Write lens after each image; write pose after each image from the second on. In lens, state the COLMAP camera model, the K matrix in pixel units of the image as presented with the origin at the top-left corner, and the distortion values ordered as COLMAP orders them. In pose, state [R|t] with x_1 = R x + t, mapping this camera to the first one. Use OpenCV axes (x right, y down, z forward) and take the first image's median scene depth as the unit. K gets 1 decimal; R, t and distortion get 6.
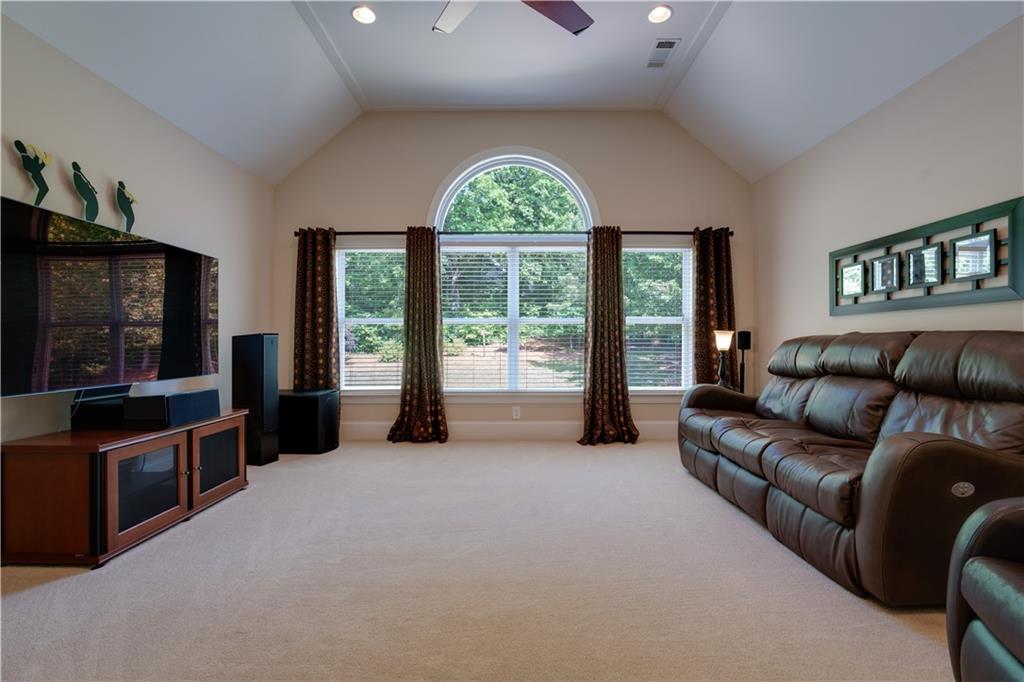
lens RADIAL K [[461.9, 0, 512.0], [0, 461.9, 341.0], [0, 0, 1]] dist [0.000352, 0.000144]
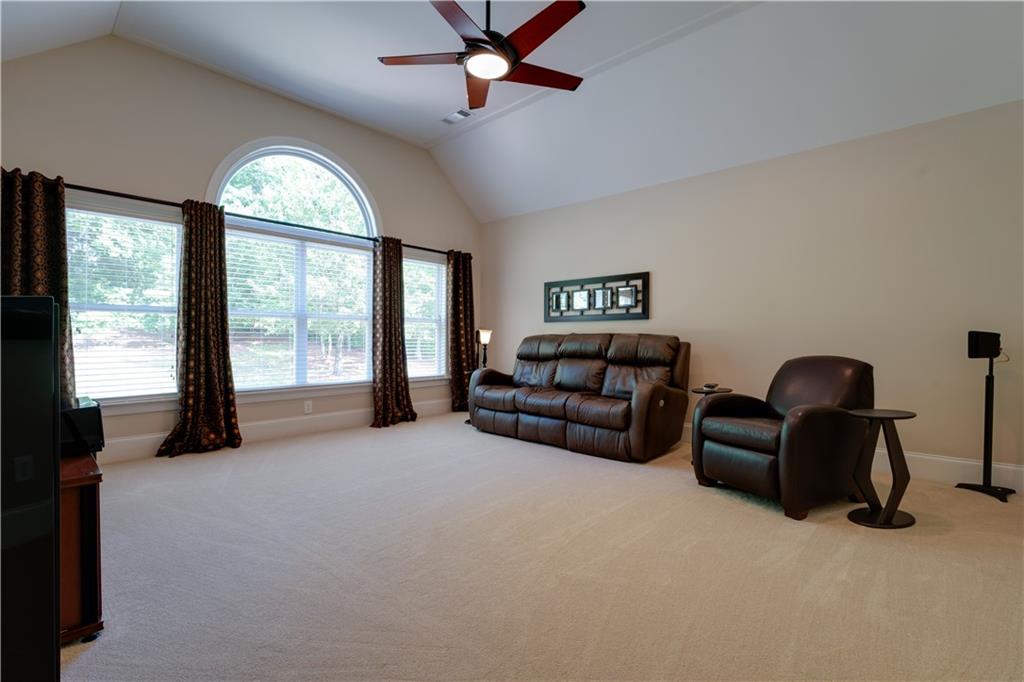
lens RADIAL K [[445.9, 0, 512.0], [0, 445.9, 341.0], [0, 0, 1]] dist [-0.017869, 0.000280]
pose [[0.680754, 0.000248, 0.732512, -0.474945], [-0.007997, 0.999943, 0.007094, 0.001378], [-0.732468, -0.010687, 0.680717, 0.019851]]
